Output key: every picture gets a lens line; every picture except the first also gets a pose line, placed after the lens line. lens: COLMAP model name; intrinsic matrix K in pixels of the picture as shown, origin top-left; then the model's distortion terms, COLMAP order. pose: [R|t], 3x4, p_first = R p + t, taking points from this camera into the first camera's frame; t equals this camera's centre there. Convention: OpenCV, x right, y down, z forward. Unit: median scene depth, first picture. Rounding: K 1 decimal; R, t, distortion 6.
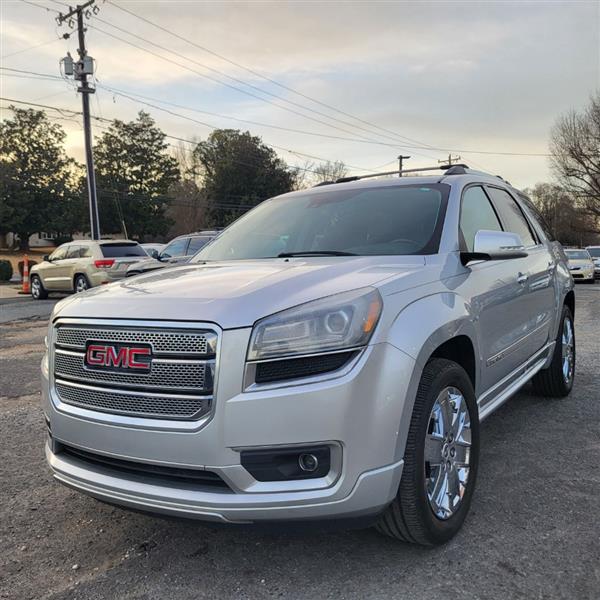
lens RADIAL K [[618.0, 0, 290.9], [0, 618.0, 297.9], [0, 0, 1]] dist [0.026711, 0.000000]
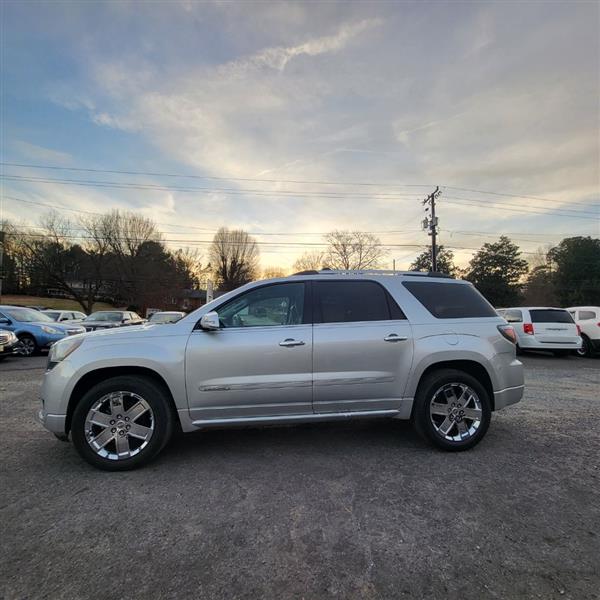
lens RADIAL K [[313.3, 0, 305.0], [0, 313.3, 300.4], [0, 0, 1]] dist [0.003192, -0.004138]
pose [[0.653551, -0.018129, -0.756665, 0.145190], [-0.073195, 0.993514, -0.087024, -0.010431], [0.753335, 0.112259, 0.647985, 0.078594]]
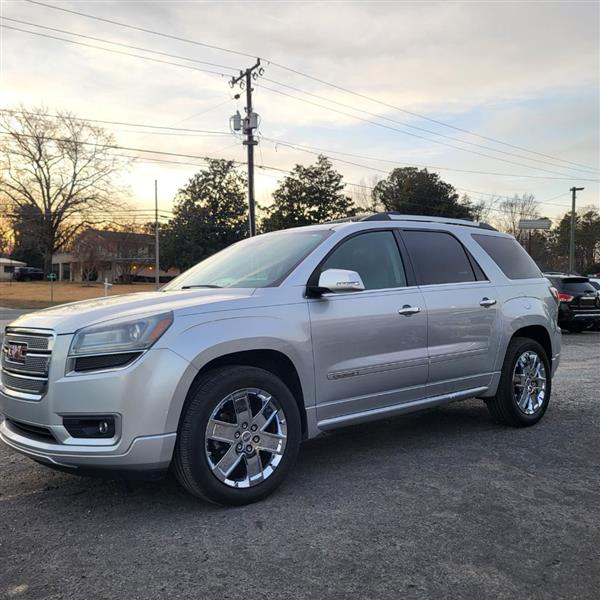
lens RADIAL K [[618.0, 0, 294.6], [0, 618.0, 304.0], [0, 0, 1]] dist [0.026711, 0.000000]
pose [[0.955680, 0.015895, -0.293977, 0.076108], [-0.030118, 0.998581, -0.043919, 0.002153], [0.292862, 0.050827, 0.954803, -0.024402]]
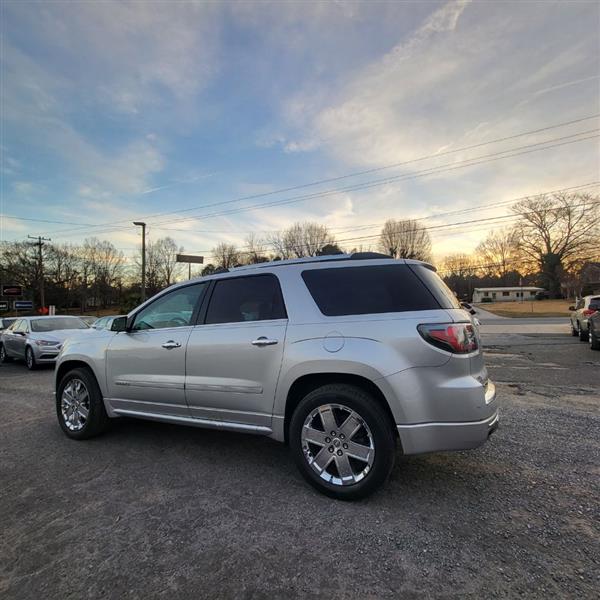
lens RADIAL K [[313.3, 0, 308.9], [0, 313.3, 303.8], [0, 0, 1]] dist [0.003192, -0.004138]
pose [[0.148221, -0.015066, -0.988840, 0.177660], [-0.045994, 0.998697, -0.022111, -0.019702], [0.987884, 0.048758, 0.147335, 0.182591]]
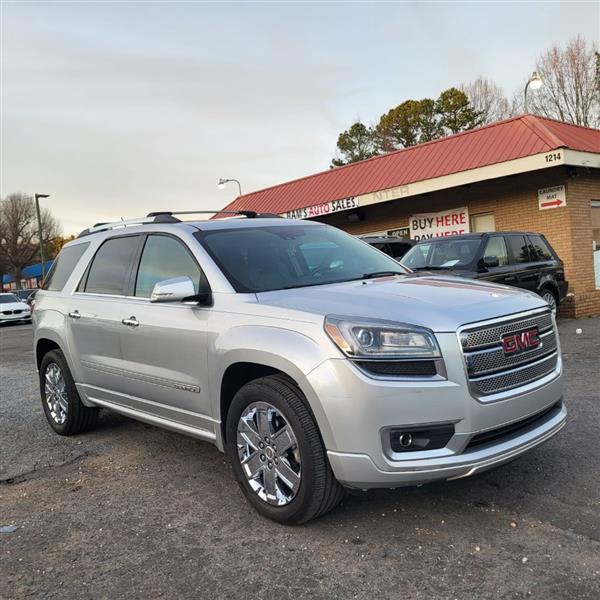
lens RADIAL K [[618.0, 0, 301.1], [0, 618.0, 307.1], [0, 0, 1]] dist [0.026711, 0.000000]
pose [[0.272218, -0.059054, 0.960422, -0.157396], [0.132561, 0.990900, 0.023356, -0.006727], [-0.953061, 0.120956, 0.277569, 0.099826]]
